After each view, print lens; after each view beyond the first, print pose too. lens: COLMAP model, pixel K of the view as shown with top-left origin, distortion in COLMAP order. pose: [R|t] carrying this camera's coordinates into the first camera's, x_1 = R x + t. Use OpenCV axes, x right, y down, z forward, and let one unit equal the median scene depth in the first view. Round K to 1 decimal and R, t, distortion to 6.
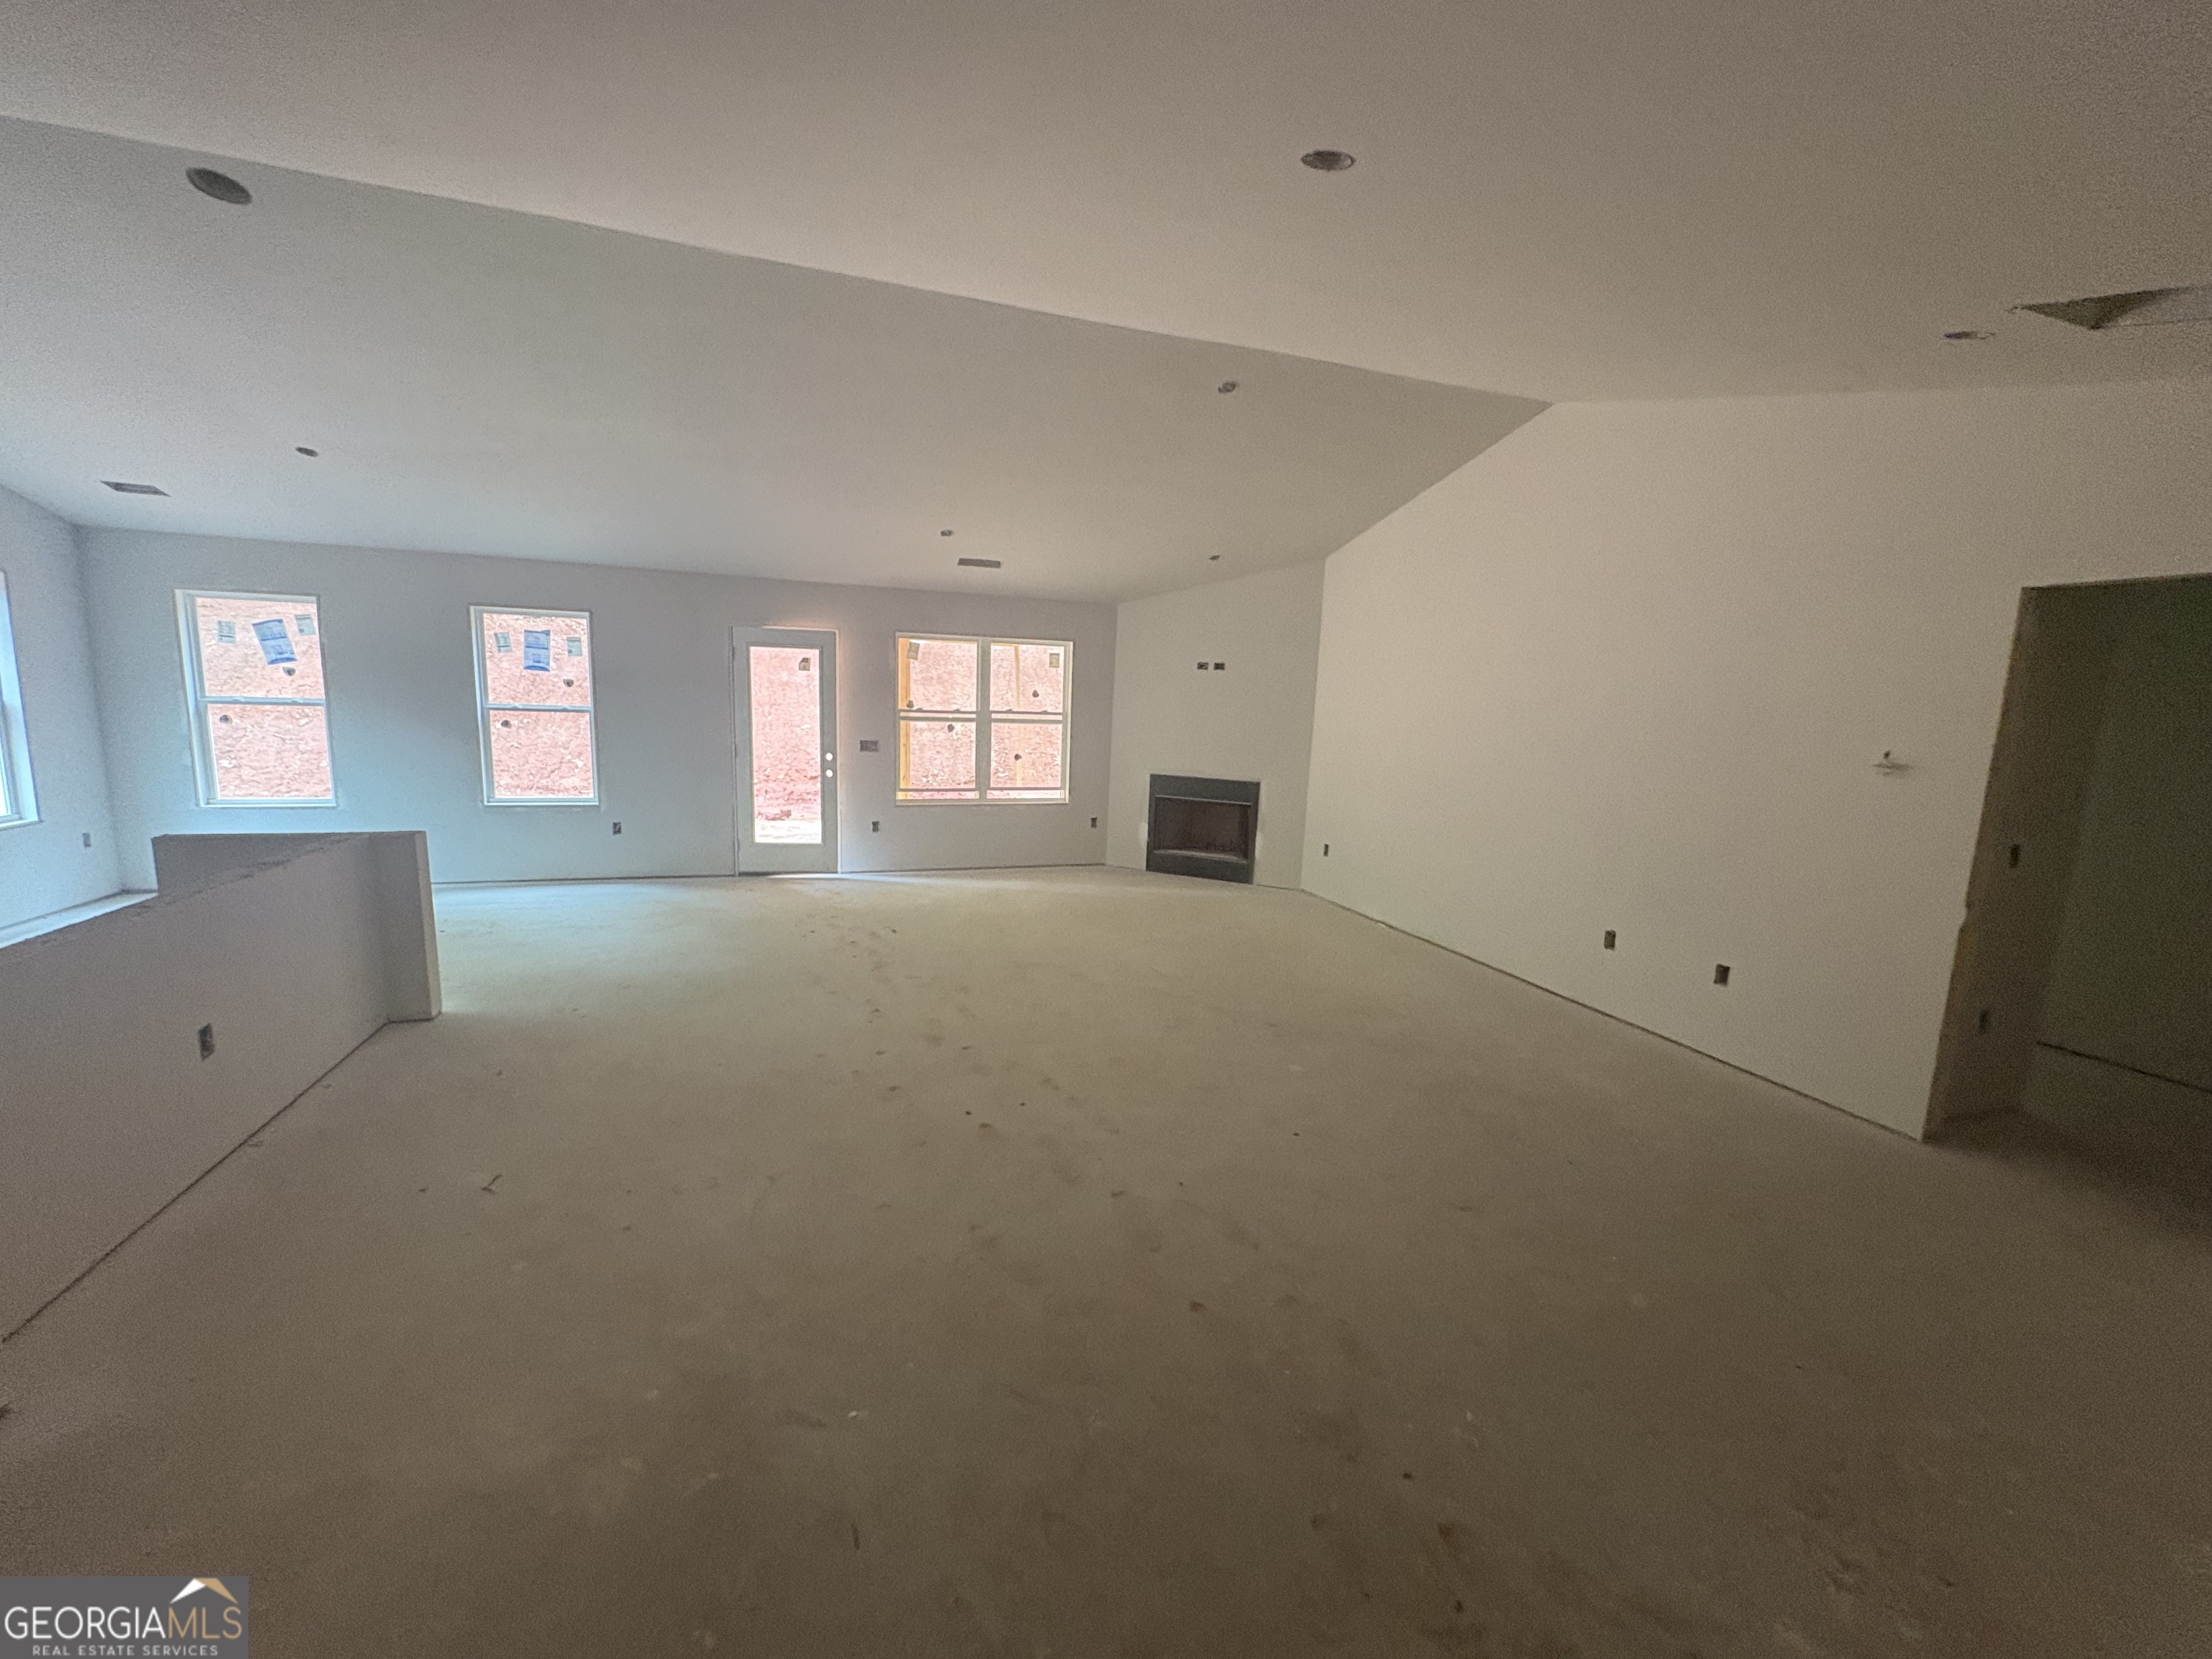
lens RADIAL K [[884.8, 0, 1105.4], [0, 884.8, 832.6], [0, 0, 1]] dist [0.000029, 0.000198]
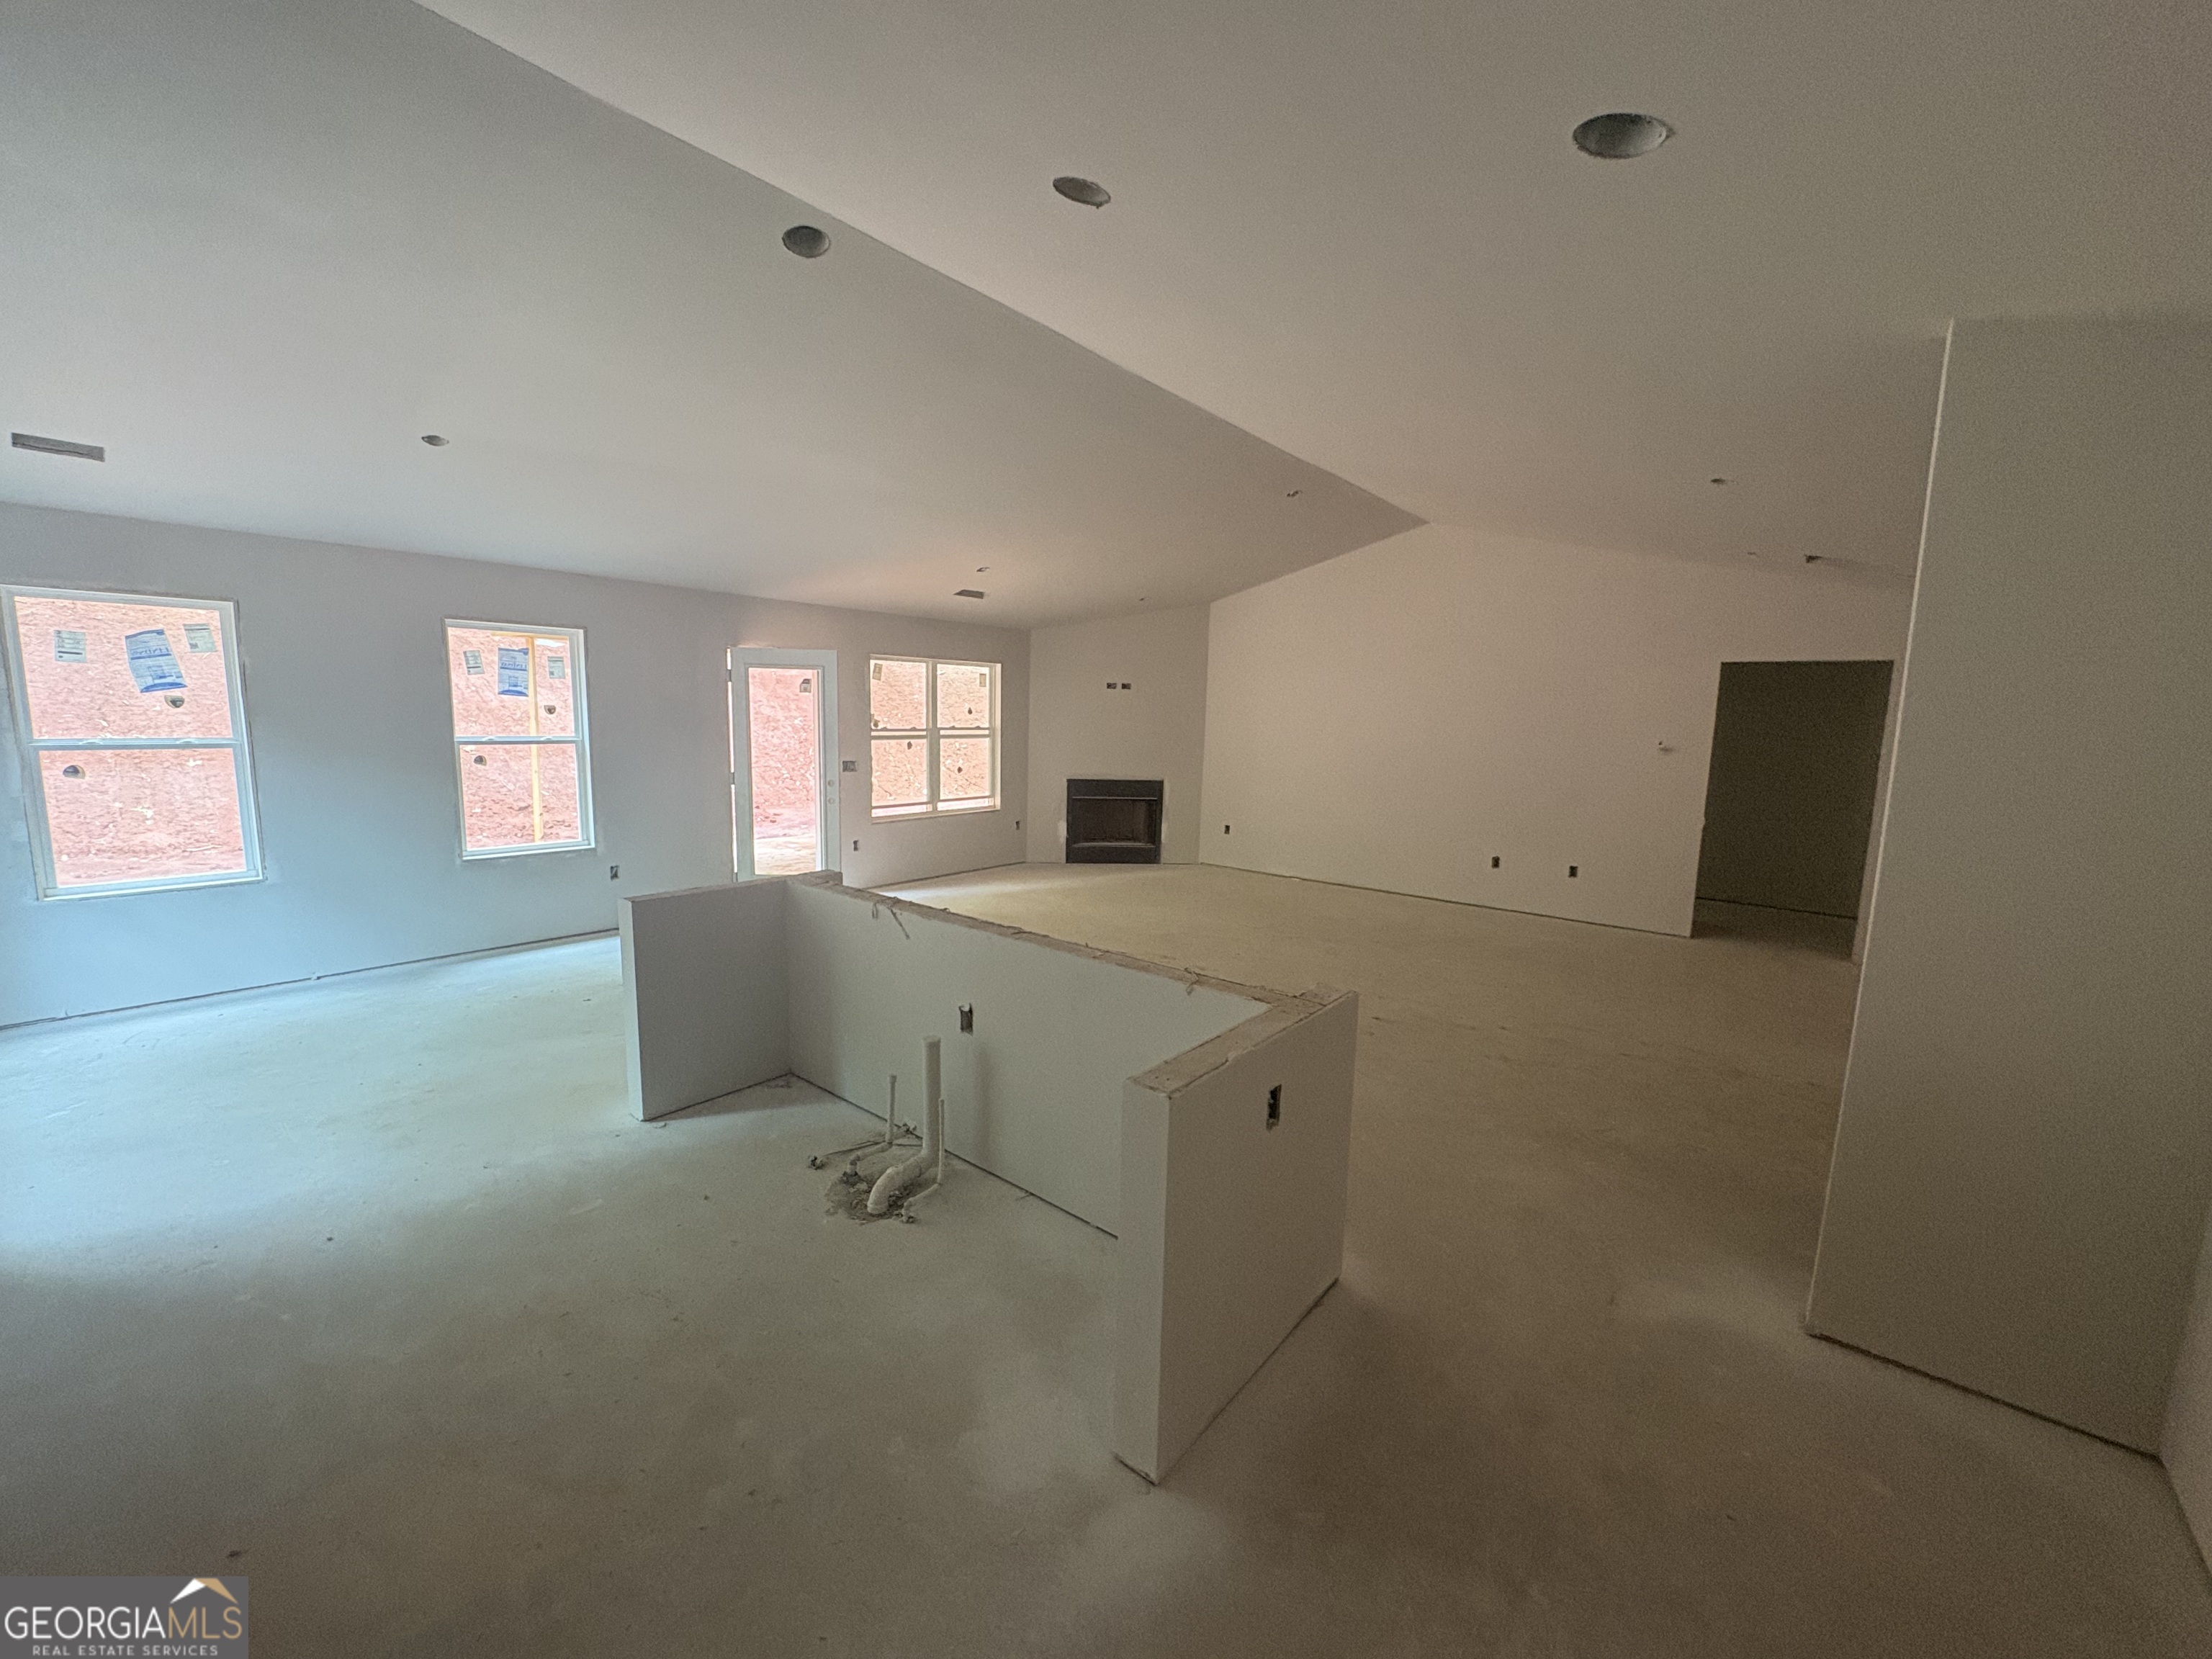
lens RADIAL K [[884.8, 0, 1103.6], [0, 884.8, 830.2], [0, 0, 1]] dist [0.000029, 0.000198]
pose [[0.851248, -0.086149, 0.517644, -0.566717], [0.087291, 0.995935, 0.022202, -0.023149], [-0.517453, 0.026286, 0.855308, -0.010038]]
